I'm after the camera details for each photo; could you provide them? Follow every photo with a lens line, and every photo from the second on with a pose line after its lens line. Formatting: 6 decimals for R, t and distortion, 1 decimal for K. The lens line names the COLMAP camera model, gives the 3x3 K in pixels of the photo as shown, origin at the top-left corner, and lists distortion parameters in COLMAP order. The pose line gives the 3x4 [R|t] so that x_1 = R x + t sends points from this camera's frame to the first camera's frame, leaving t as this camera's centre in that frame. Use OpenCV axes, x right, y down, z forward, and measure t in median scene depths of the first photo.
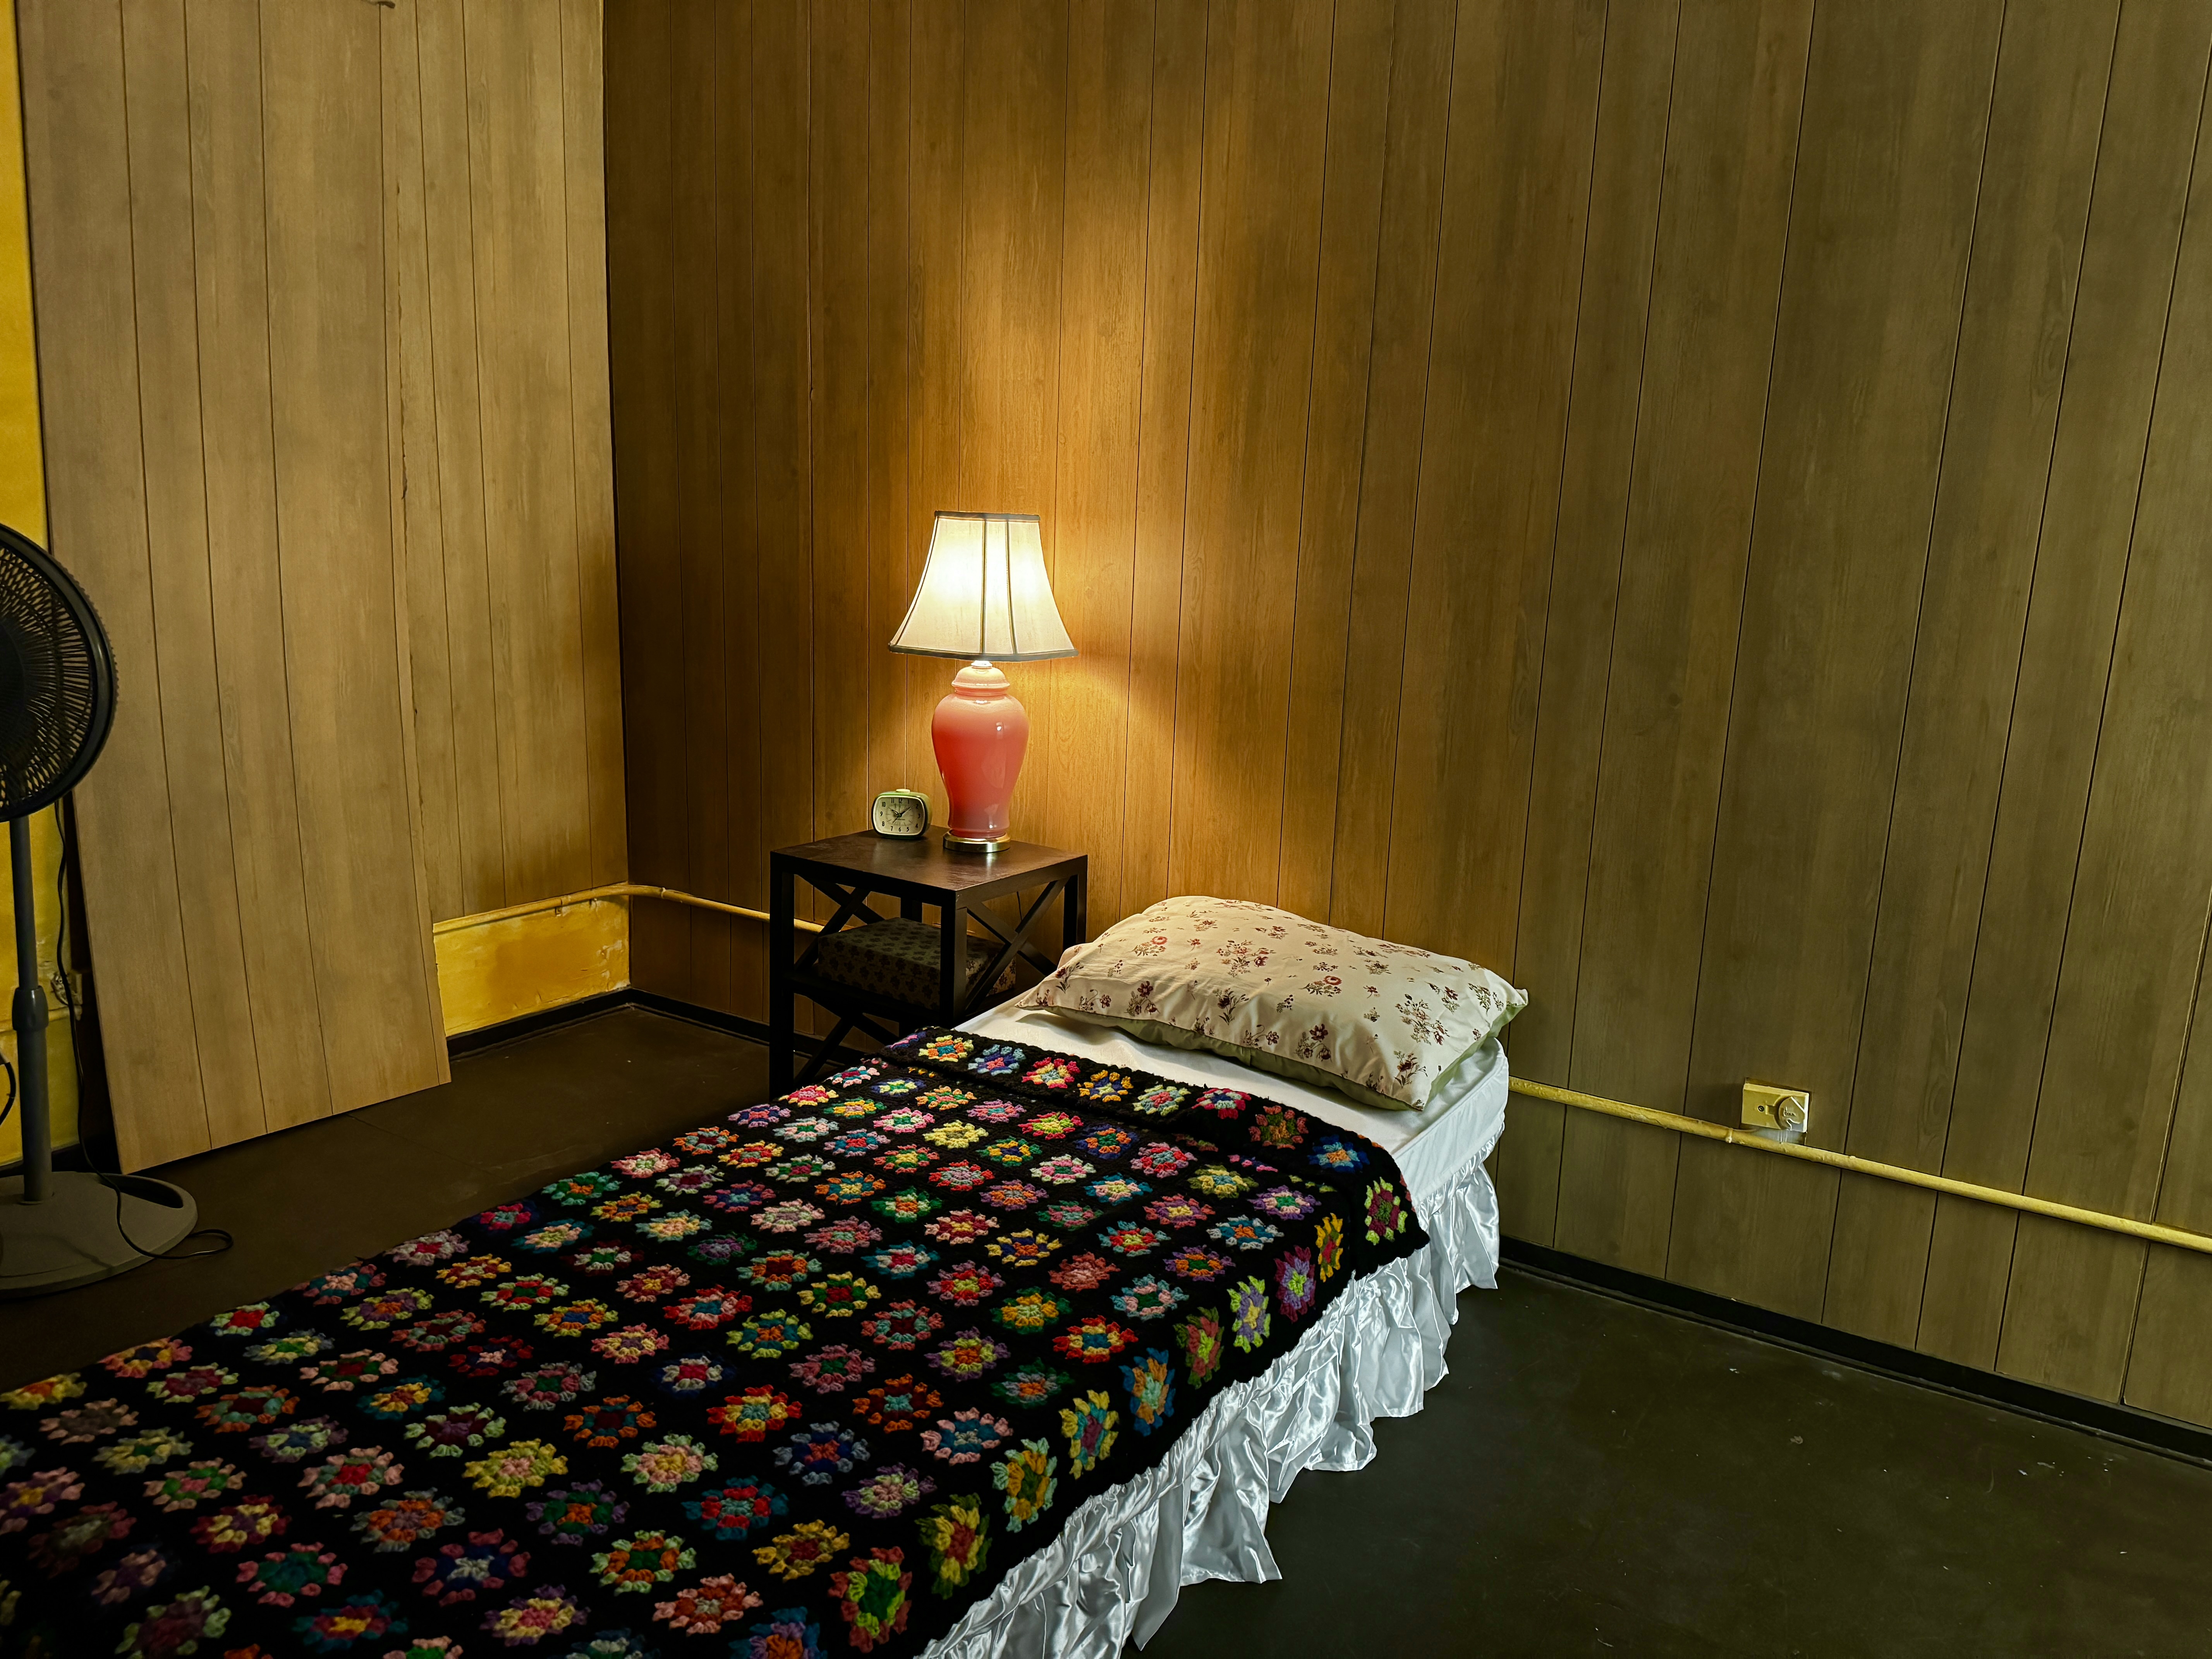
lens RADIAL K [[1554.4, 0, 1107.3], [0, 1554.4, 834.2], [0, 0, 1]] dist [0.079031, -0.110775]
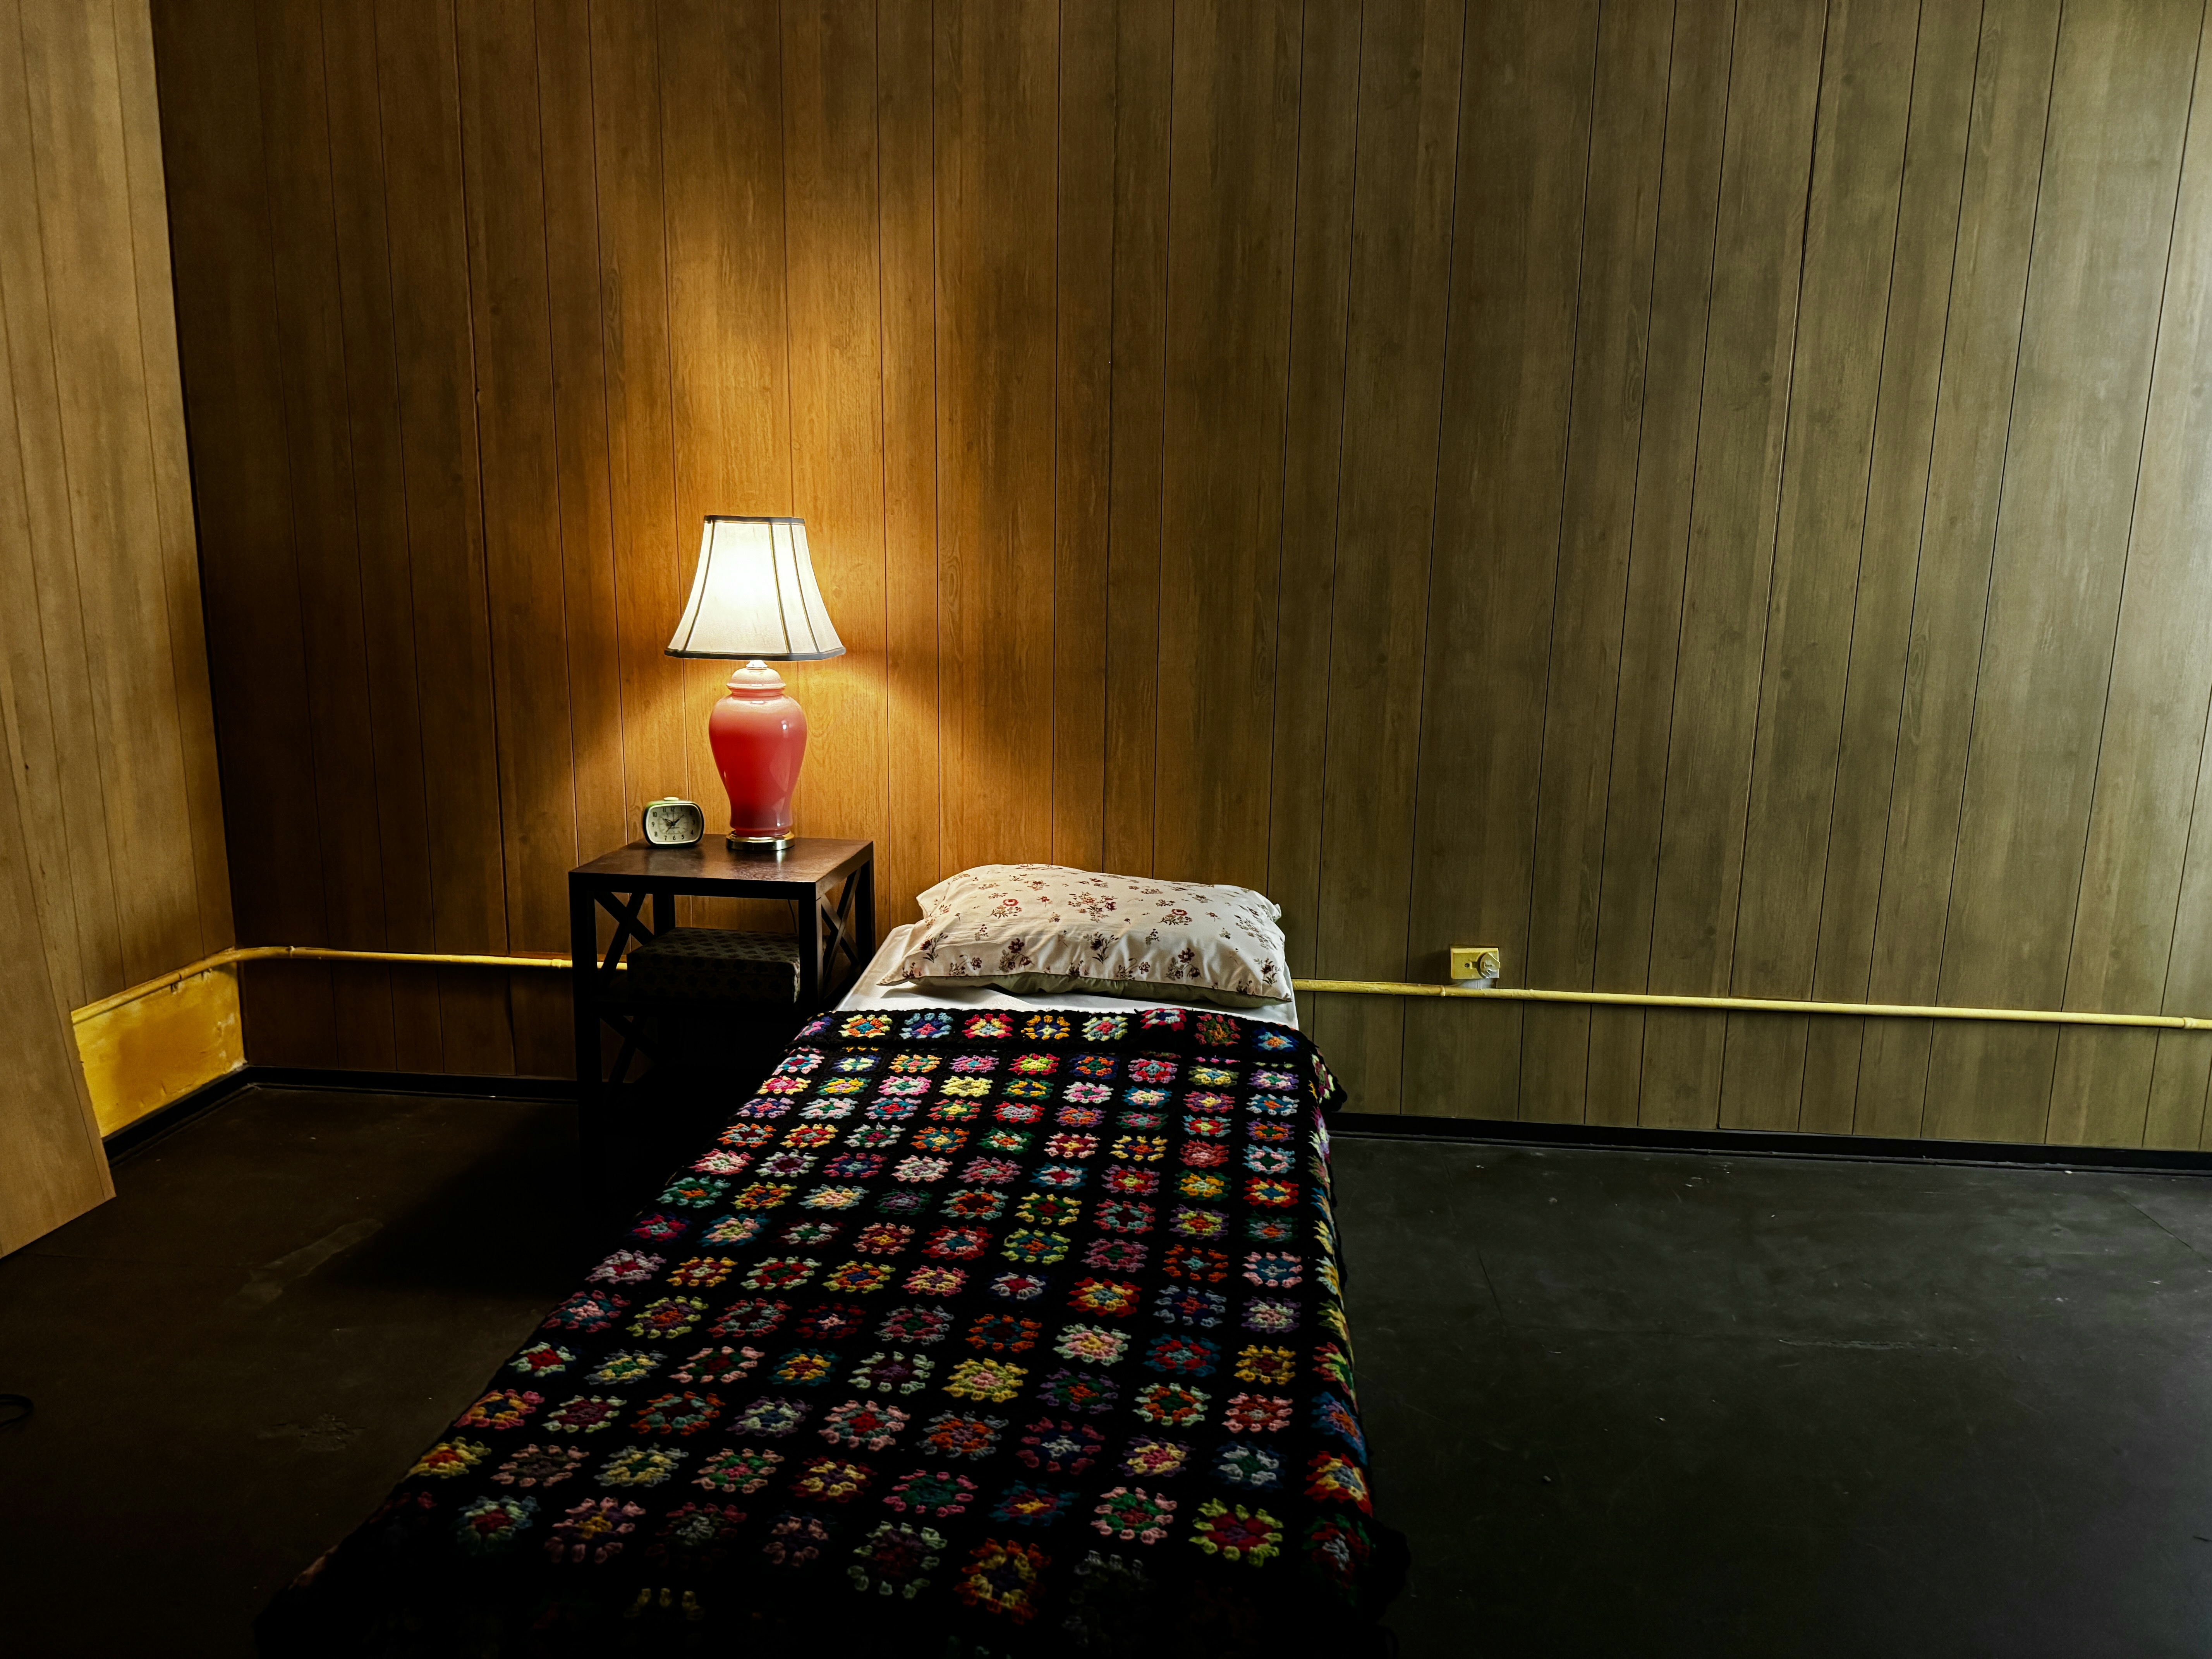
lens RADIAL K [[1571.1, 0, 1113.0], [0, 1571.1, 843.6], [0, 0, 1]] dist [0.086381, -0.111487]
pose [[0.881739, -0.112863, 0.458038, -0.417766], [0.110845, 0.993342, 0.031383, -0.000371], [-0.458530, 0.023100, 0.888379, -0.030348]]
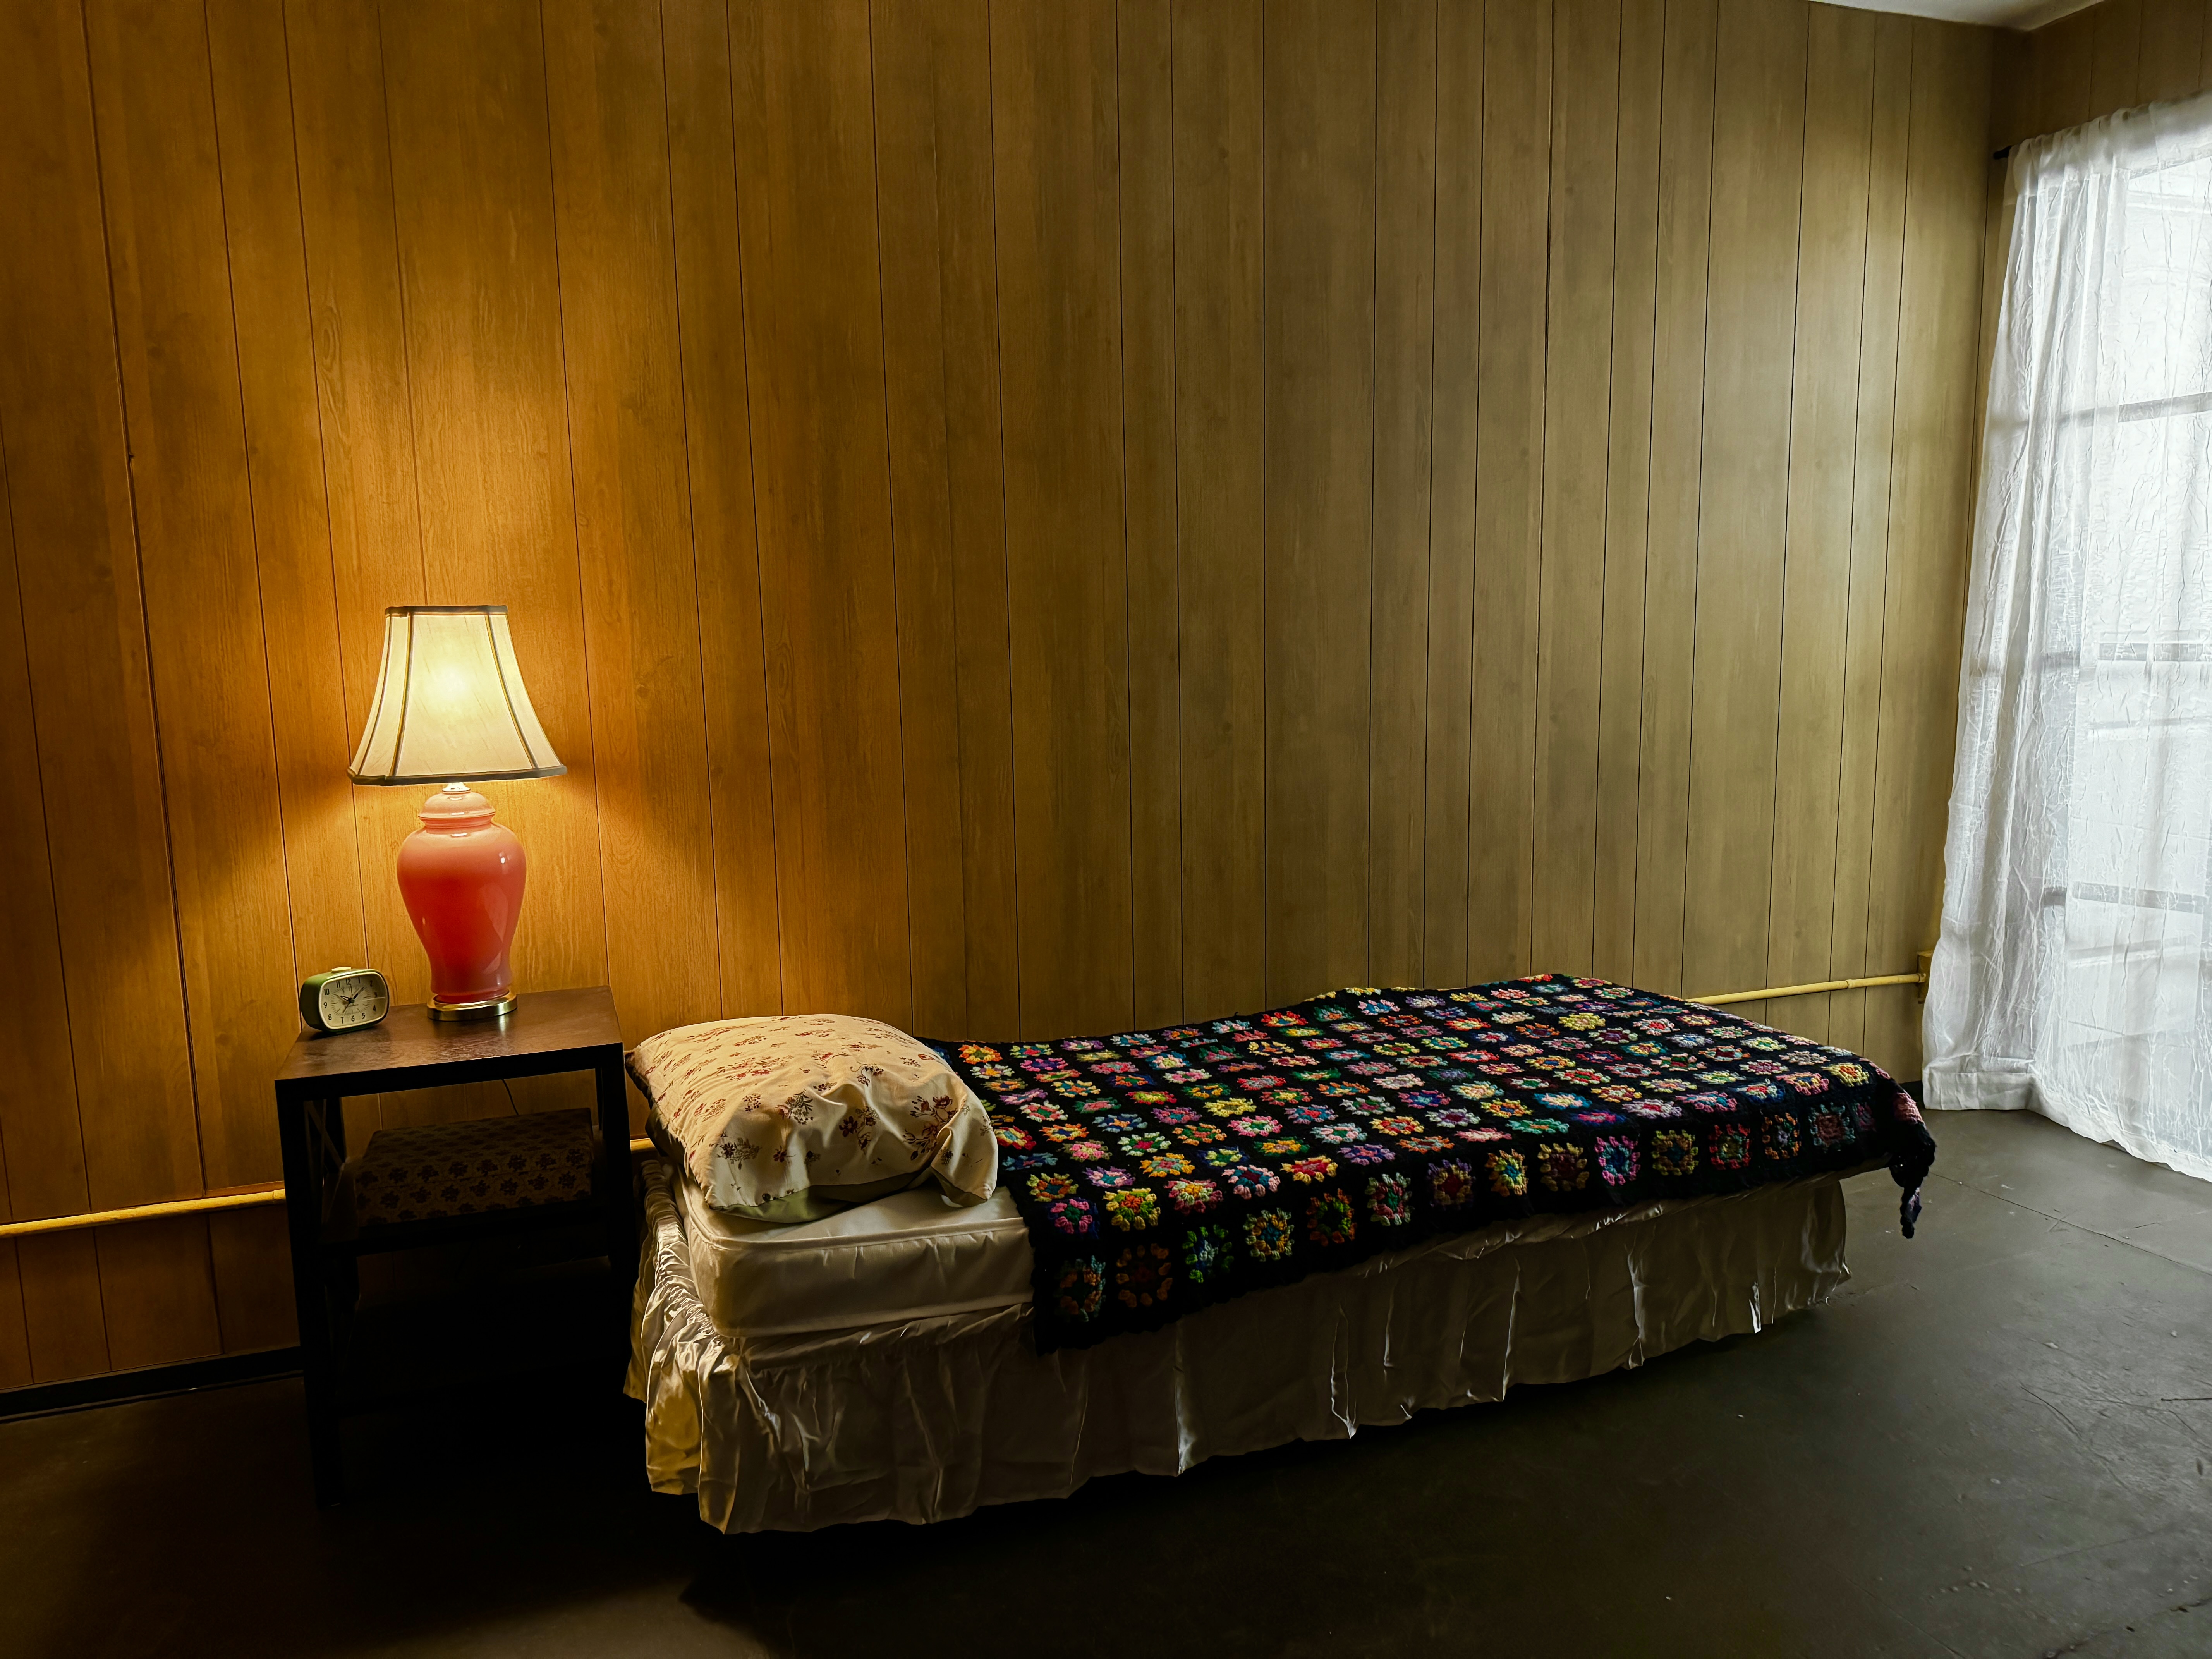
lens RADIAL K [[1554.4, 0, 1107.3], [0, 1554.4, 834.2], [0, 0, 1]] dist [0.079031, -0.110775]
pose [[0.595176, -0.160217, 0.787462, -0.671509], [0.204473, 0.977864, 0.044412, -0.073009], [-0.777146, 0.134581, 0.614761, 0.303685]]
